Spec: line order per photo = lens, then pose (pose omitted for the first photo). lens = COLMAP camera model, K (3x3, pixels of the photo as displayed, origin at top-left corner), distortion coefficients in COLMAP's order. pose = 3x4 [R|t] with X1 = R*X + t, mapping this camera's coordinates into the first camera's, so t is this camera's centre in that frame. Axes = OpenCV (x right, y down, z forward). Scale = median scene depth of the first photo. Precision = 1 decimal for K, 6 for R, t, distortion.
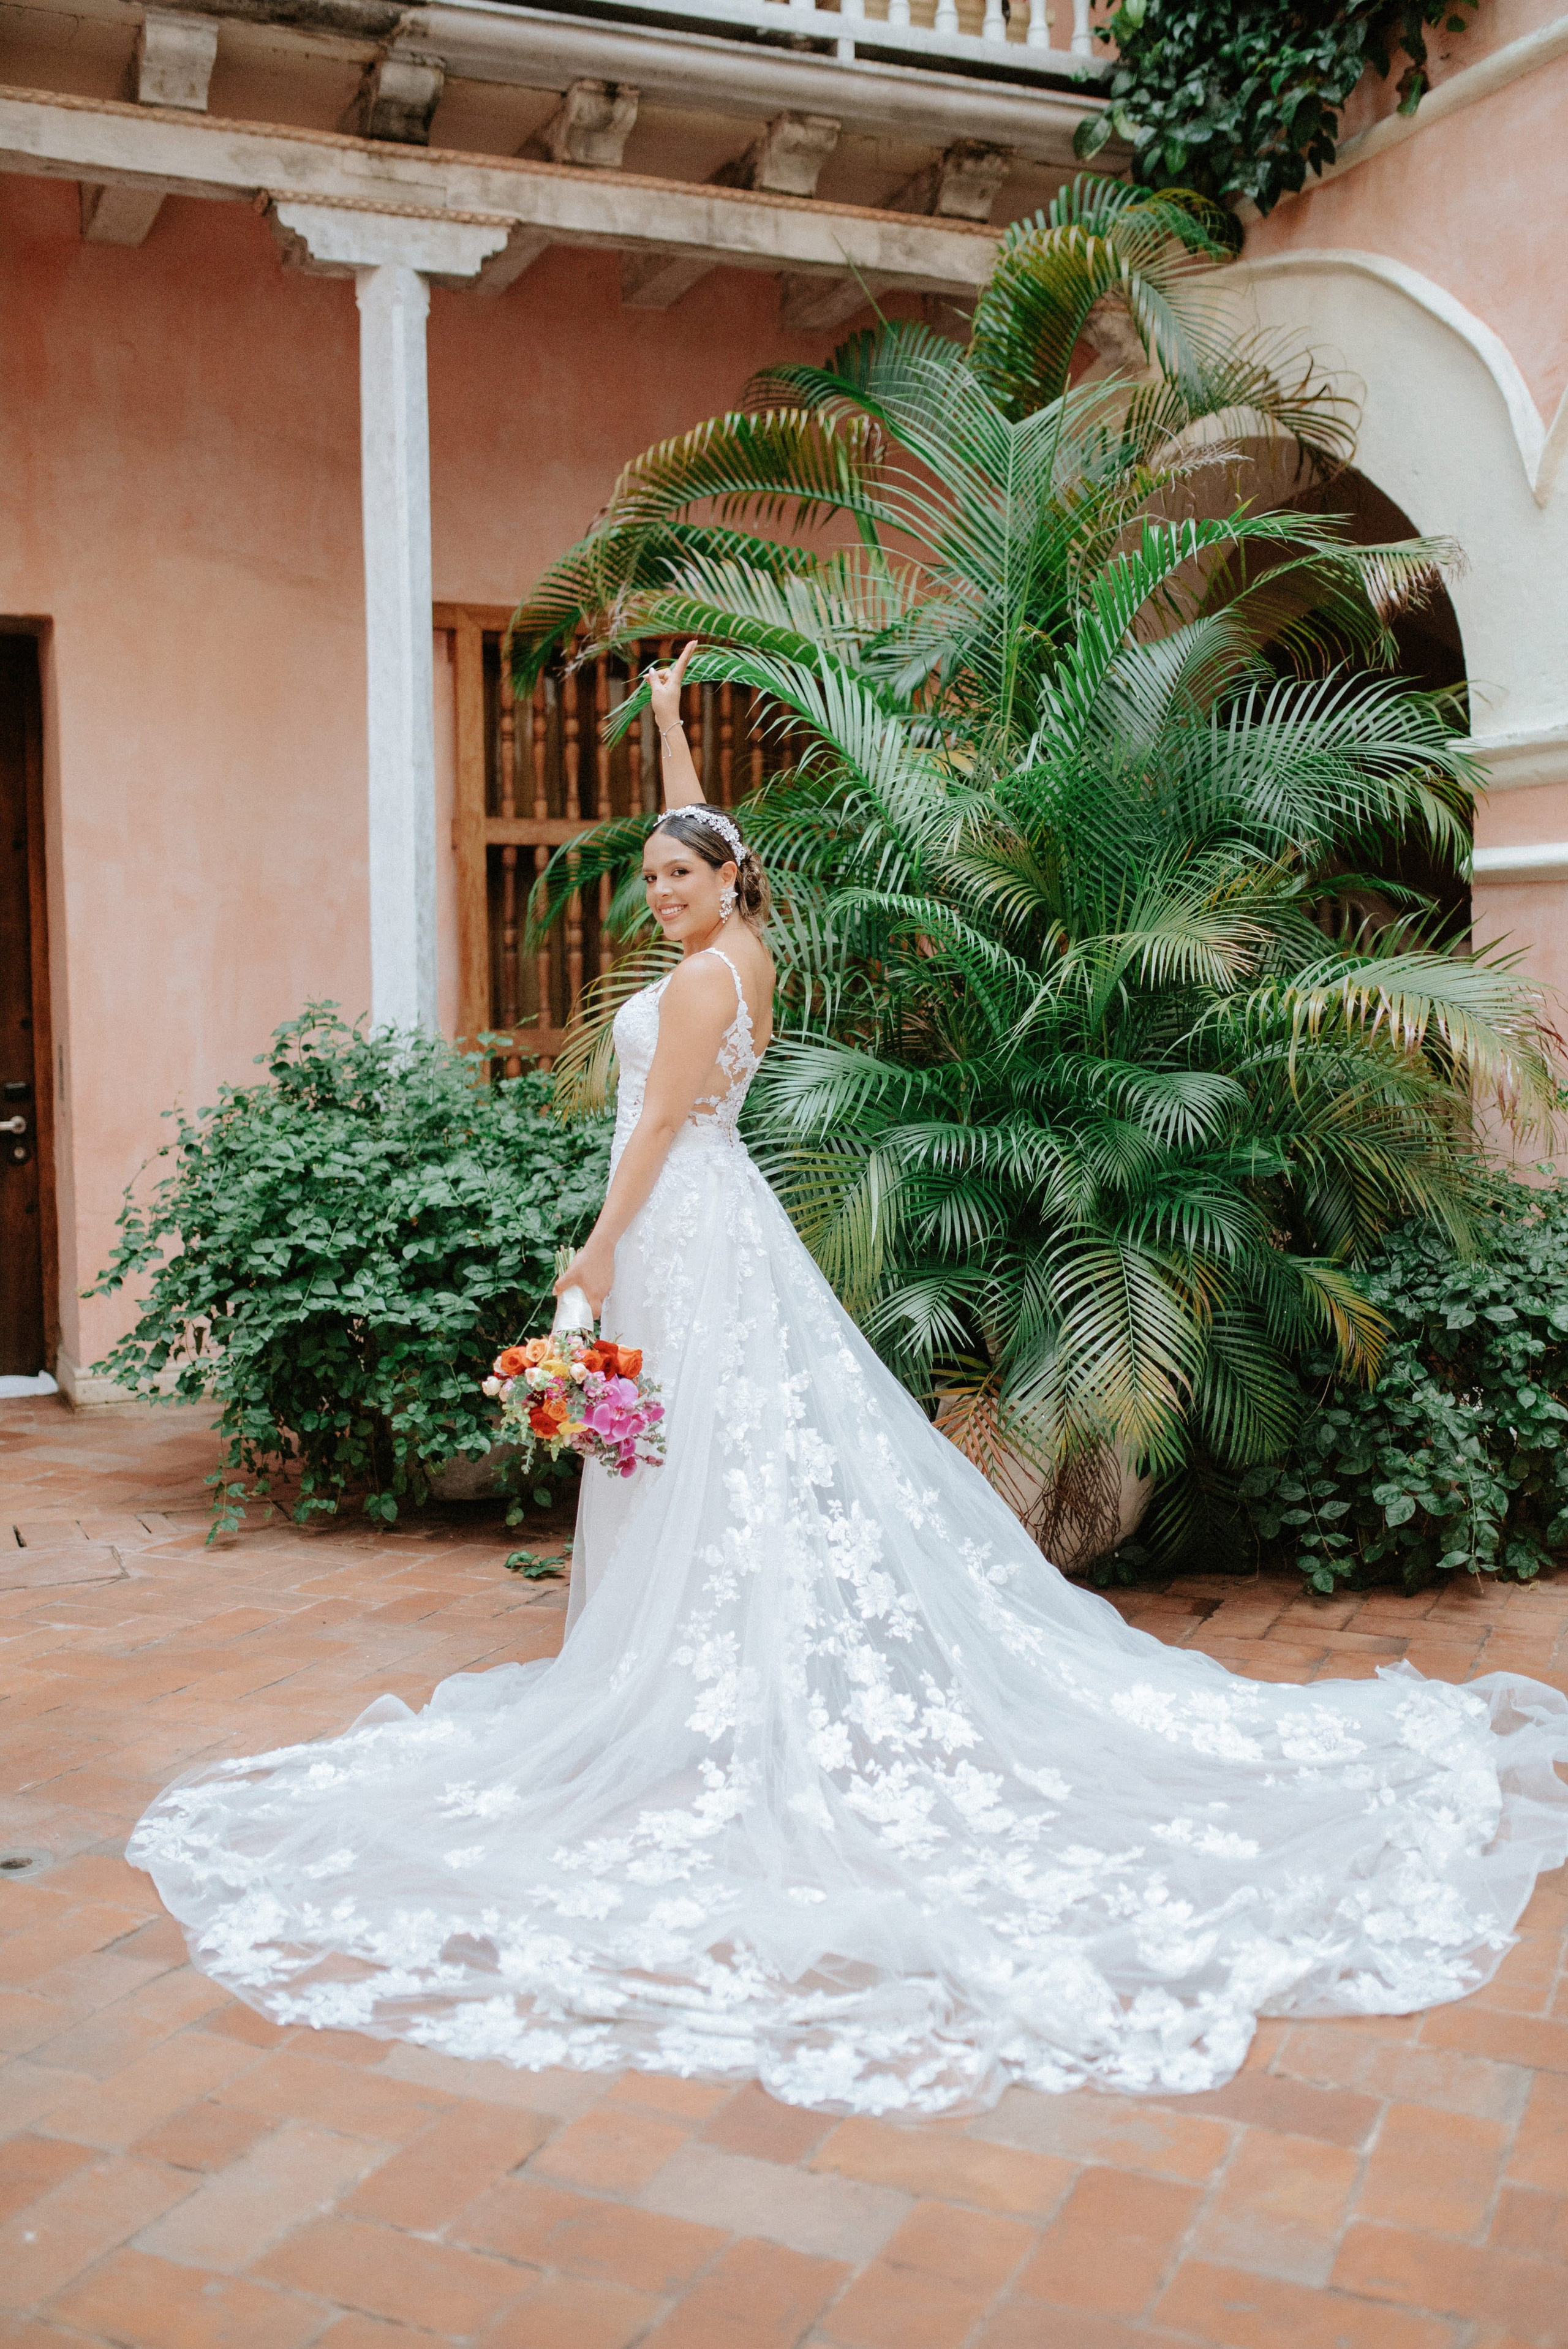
lens RADIAL K [[2373.2, 0, 833.0], [0, 2373.2, 1168.8], [0, 0, 1]] dist [-0.007758, 0.000000]
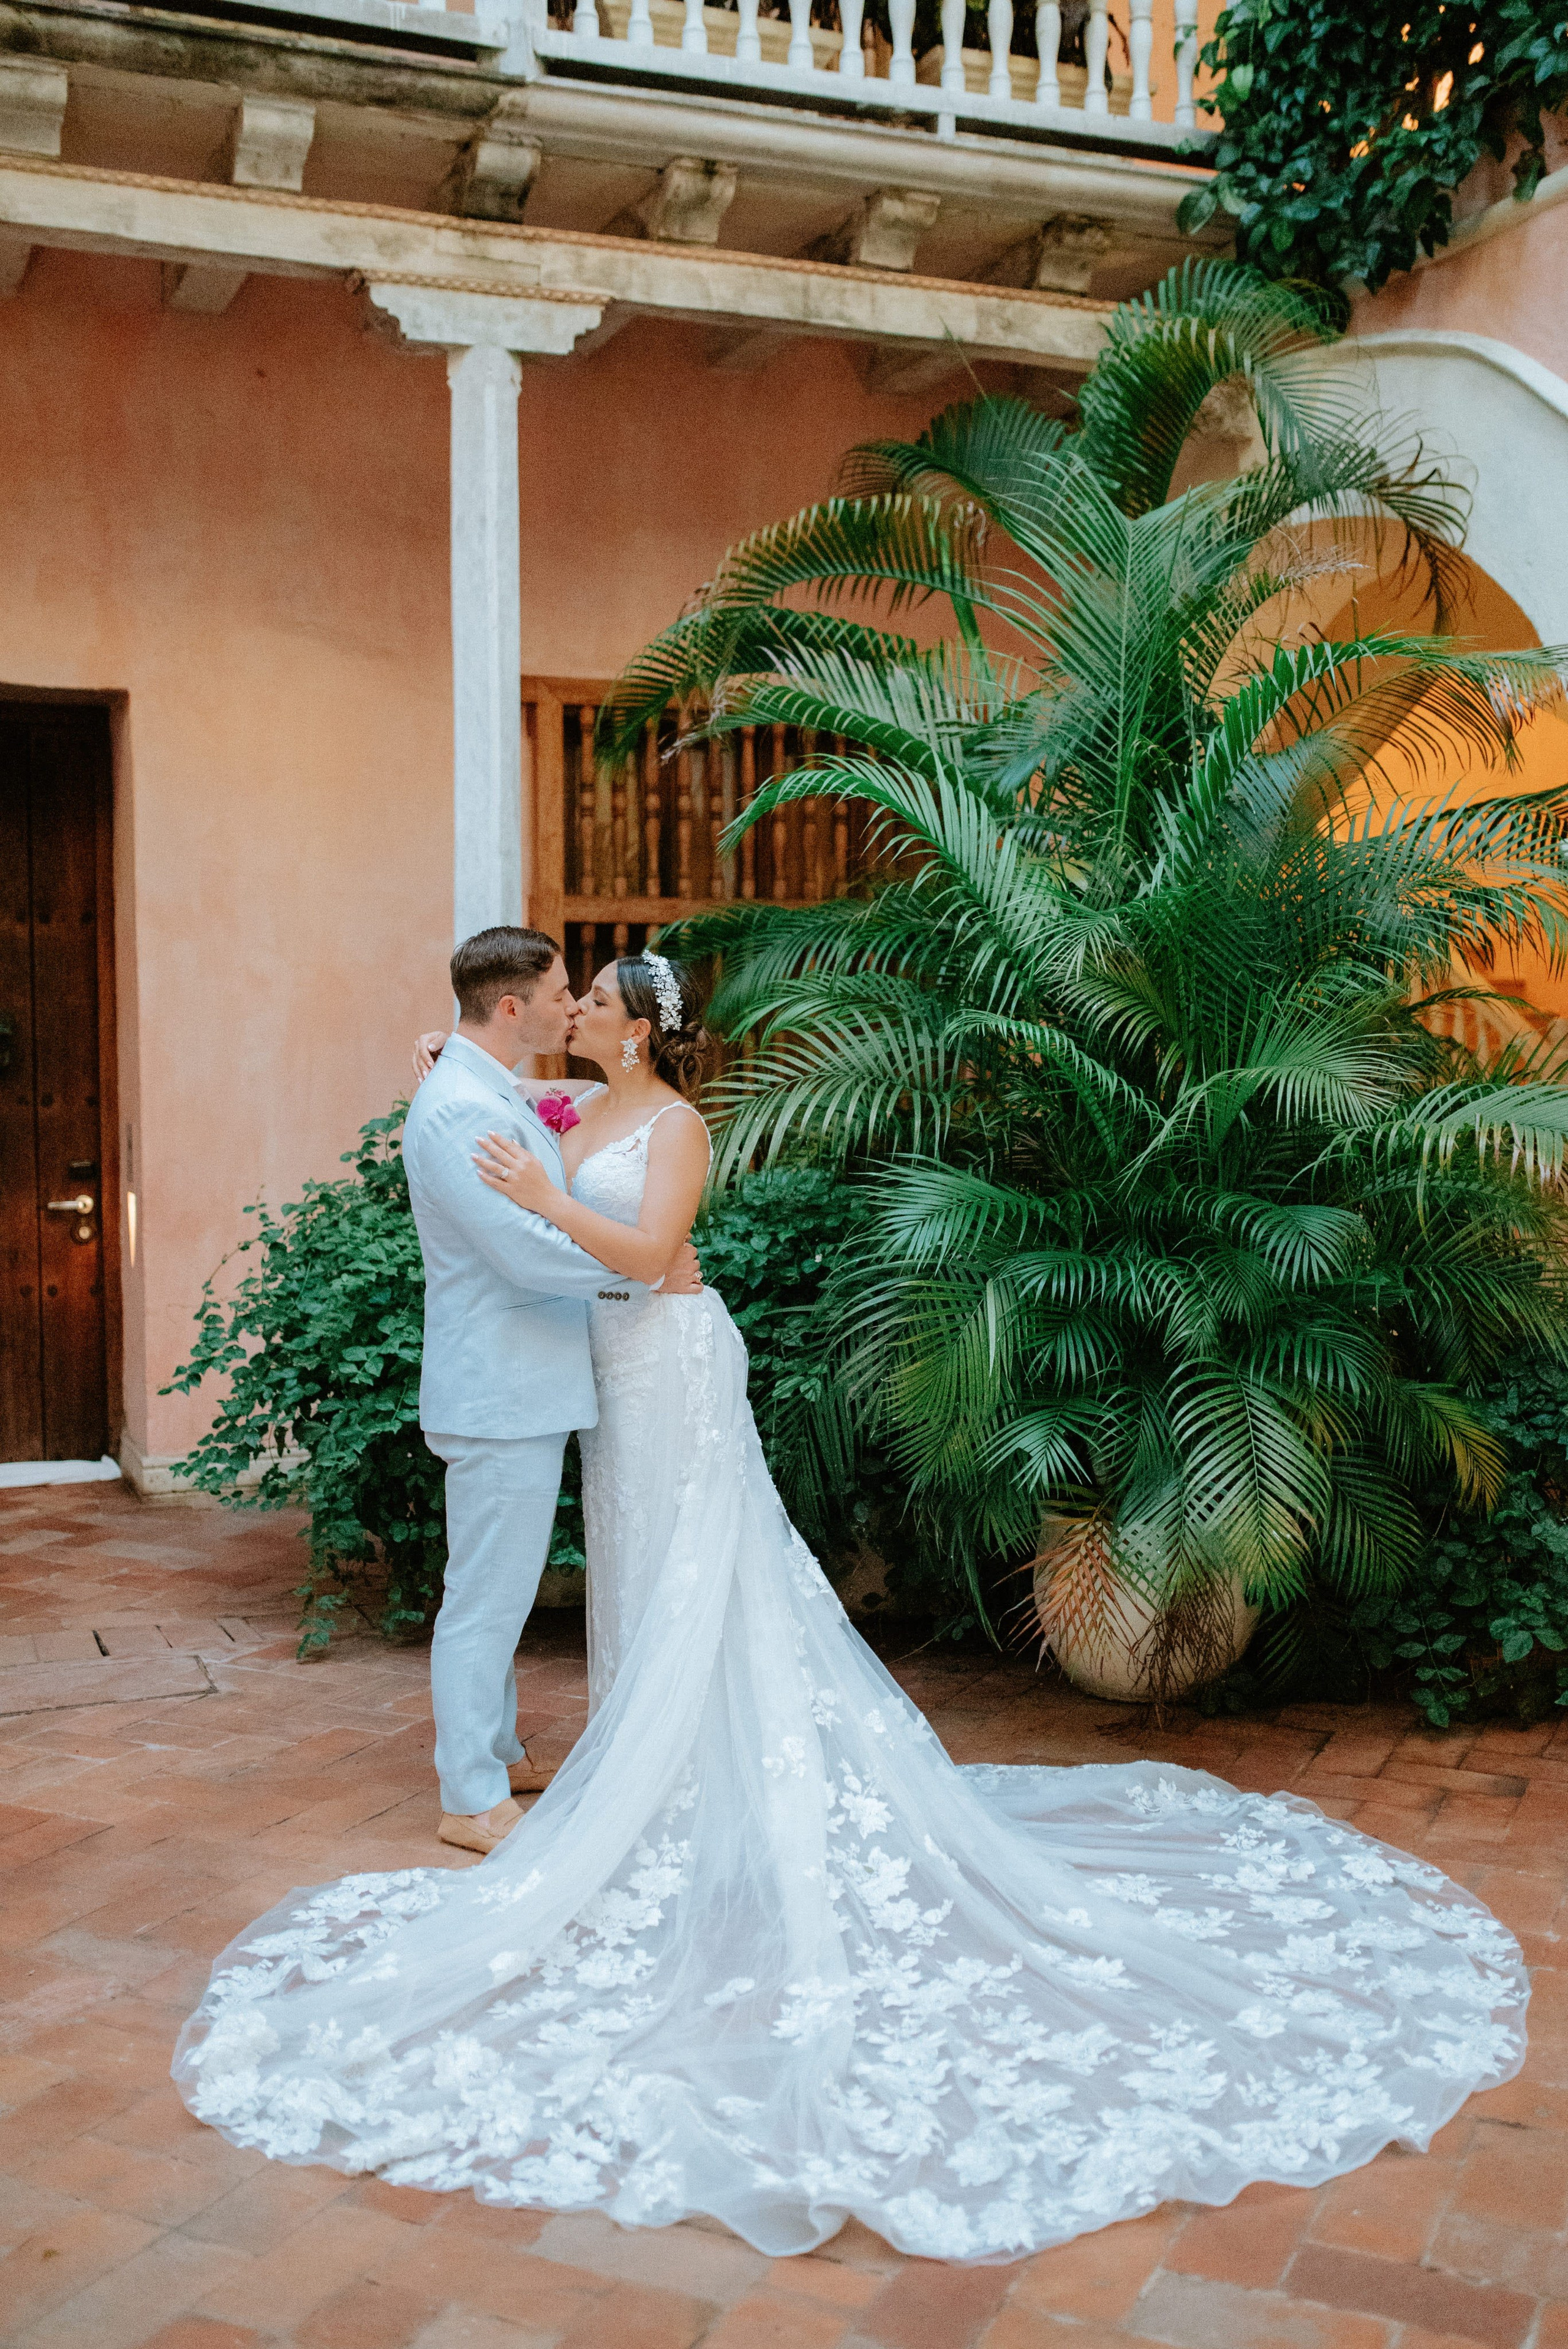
lens RADIAL K [[2487.7, 0, 834.3], [0, 2487.7, 1167.3], [0, 0, 1]] dist [-0.004674, 0.000000]
pose [[0.999917, 0.008801, -0.009457, -0.031801], [-0.008847, 0.999949, -0.004850, -0.041106], [0.009414, 0.004933, 0.999944, -0.030242]]
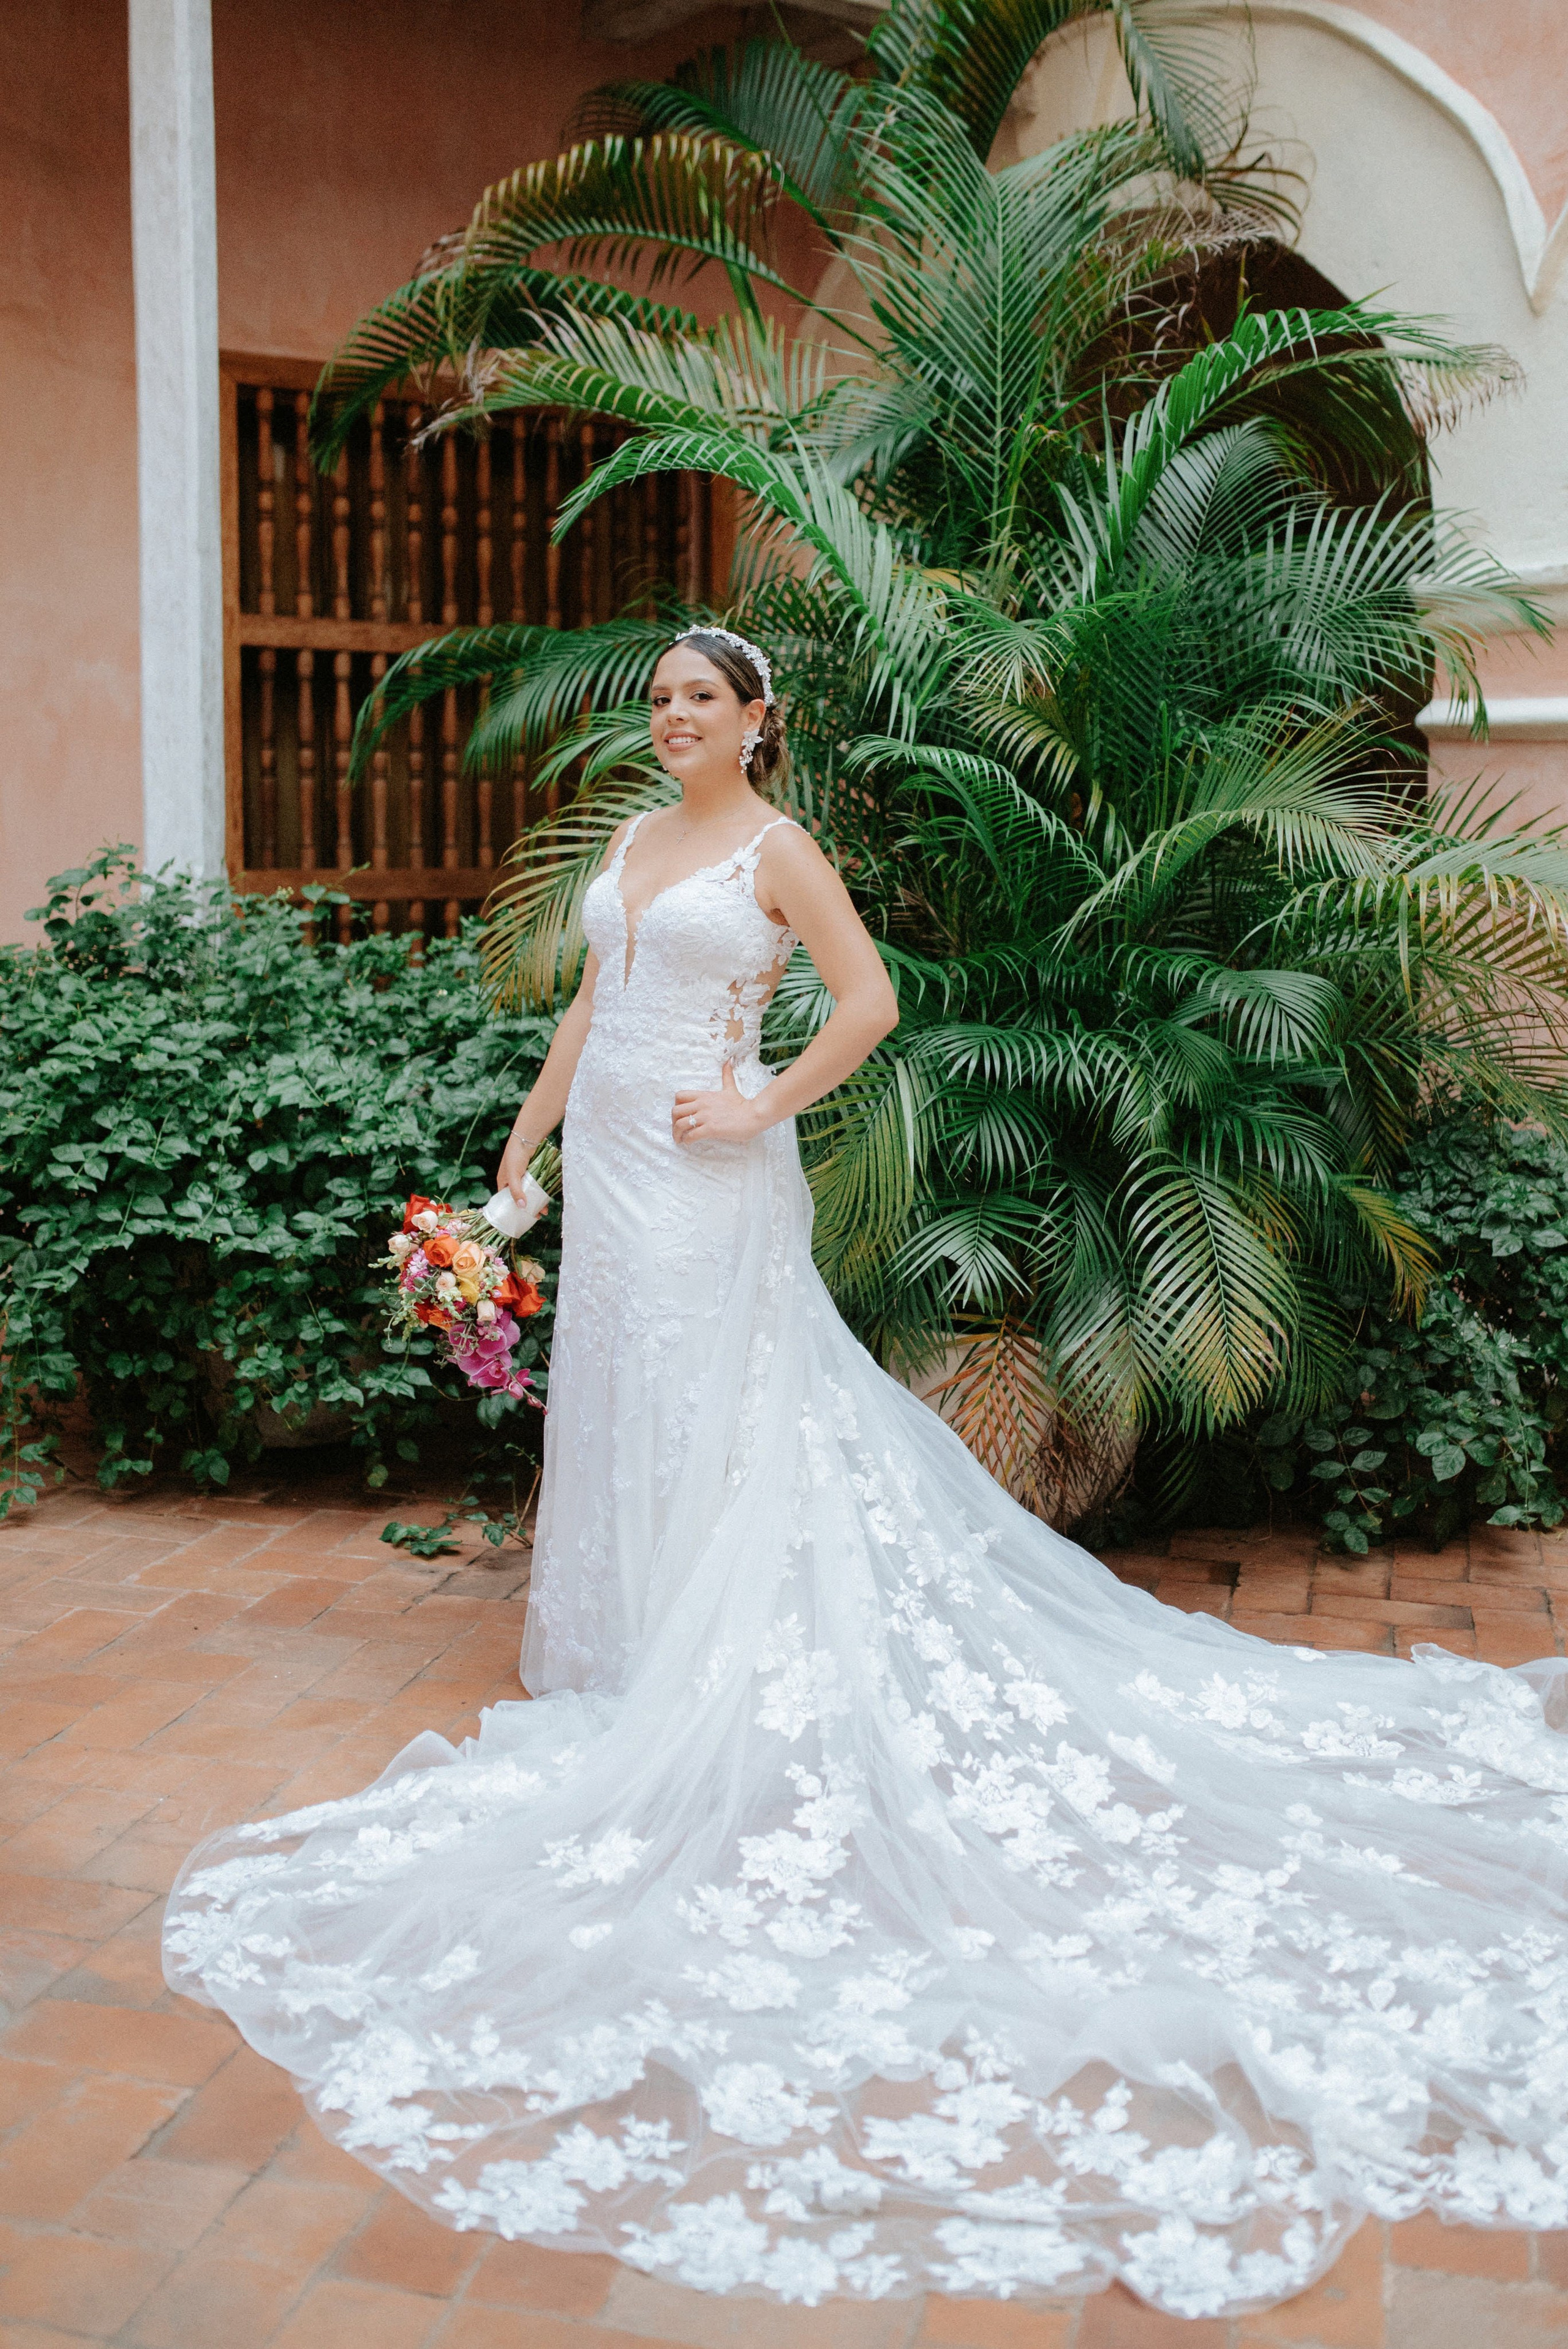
lens RADIAL K [[2487.7, 0, 795.7], [0, 2487.7, 1158.9], [0, 0, 1]] dist [-0.004674, 0.000000]
pose [[0.982026, -0.001692, 0.188740, -0.155053], [-0.012255, 0.997278, 0.072705, -0.029844], [-0.188349, -0.073711, 0.979332, 0.124365]]
